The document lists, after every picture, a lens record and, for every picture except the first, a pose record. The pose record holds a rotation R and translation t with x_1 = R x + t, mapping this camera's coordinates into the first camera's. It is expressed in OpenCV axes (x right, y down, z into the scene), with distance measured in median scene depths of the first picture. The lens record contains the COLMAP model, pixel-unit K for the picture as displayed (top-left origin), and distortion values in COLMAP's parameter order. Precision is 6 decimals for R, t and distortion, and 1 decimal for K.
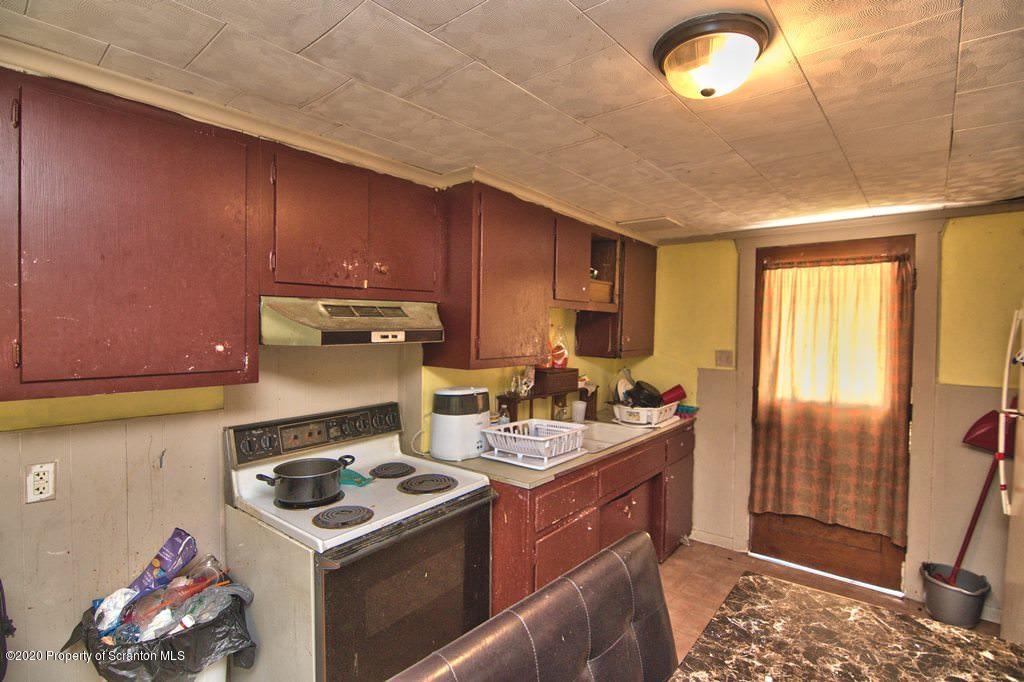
lens RADIAL K [[491.9, 0, 512.8], [0, 491.9, 340.7], [0, 0, 1]] dist [-0.006804, -0.008764]
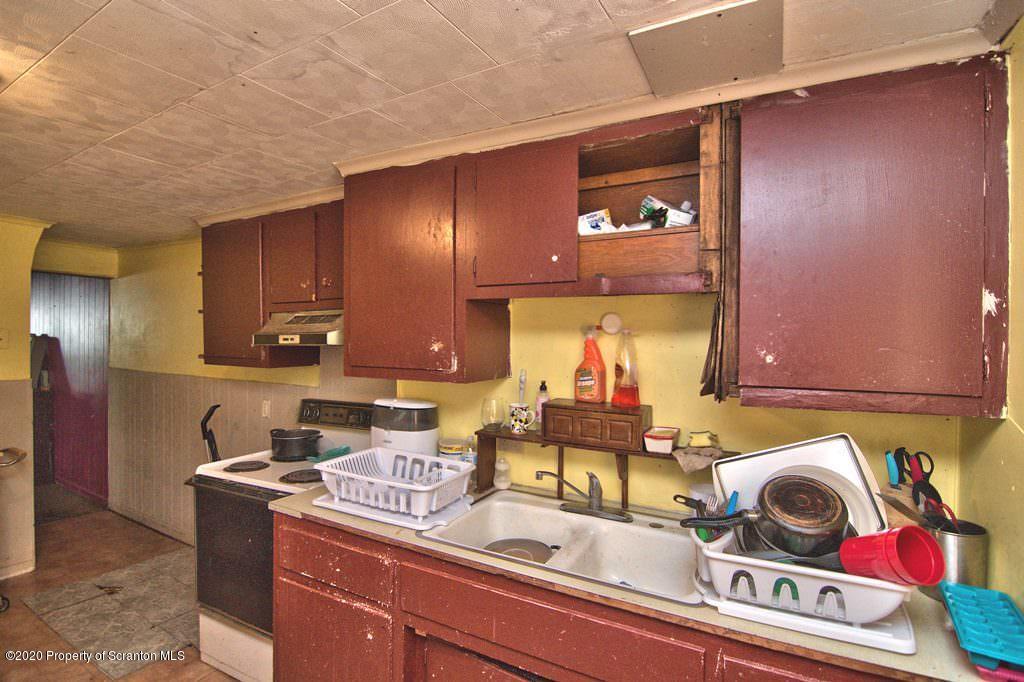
lens RADIAL K [[491.9, 0, 512.8], [0, 491.9, 340.7], [0, 0, 1]] dist [-0.006804, -0.008764]
pose [[0.175703, -0.005883, -0.984426, 0.688851], [-0.035707, 0.999286, -0.012345, -0.006215], [0.983795, 0.037320, 0.175368, 0.880157]]
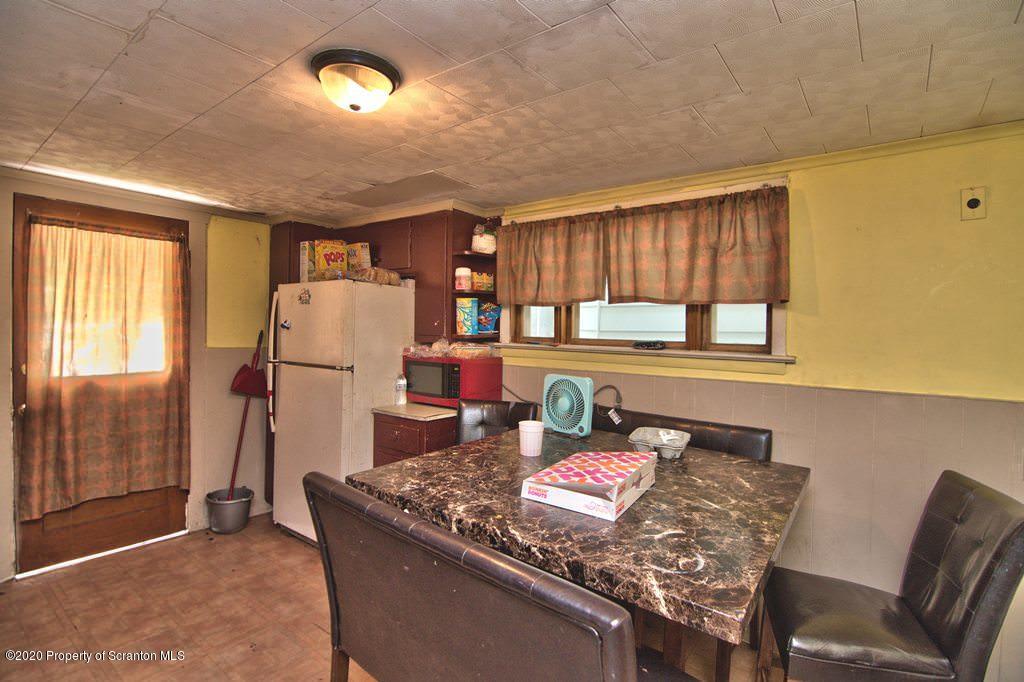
lens RADIAL K [[491.9, 0, 512.8], [0, 491.9, 340.7], [0, 0, 1]] dist [-0.006804, -0.008764]
pose [[-0.051441, -0.033520, 0.998113, -0.391509], [-0.003002, 0.999437, 0.033409, 0.025964], [-0.998672, -0.001278, -0.051513, 0.279578]]
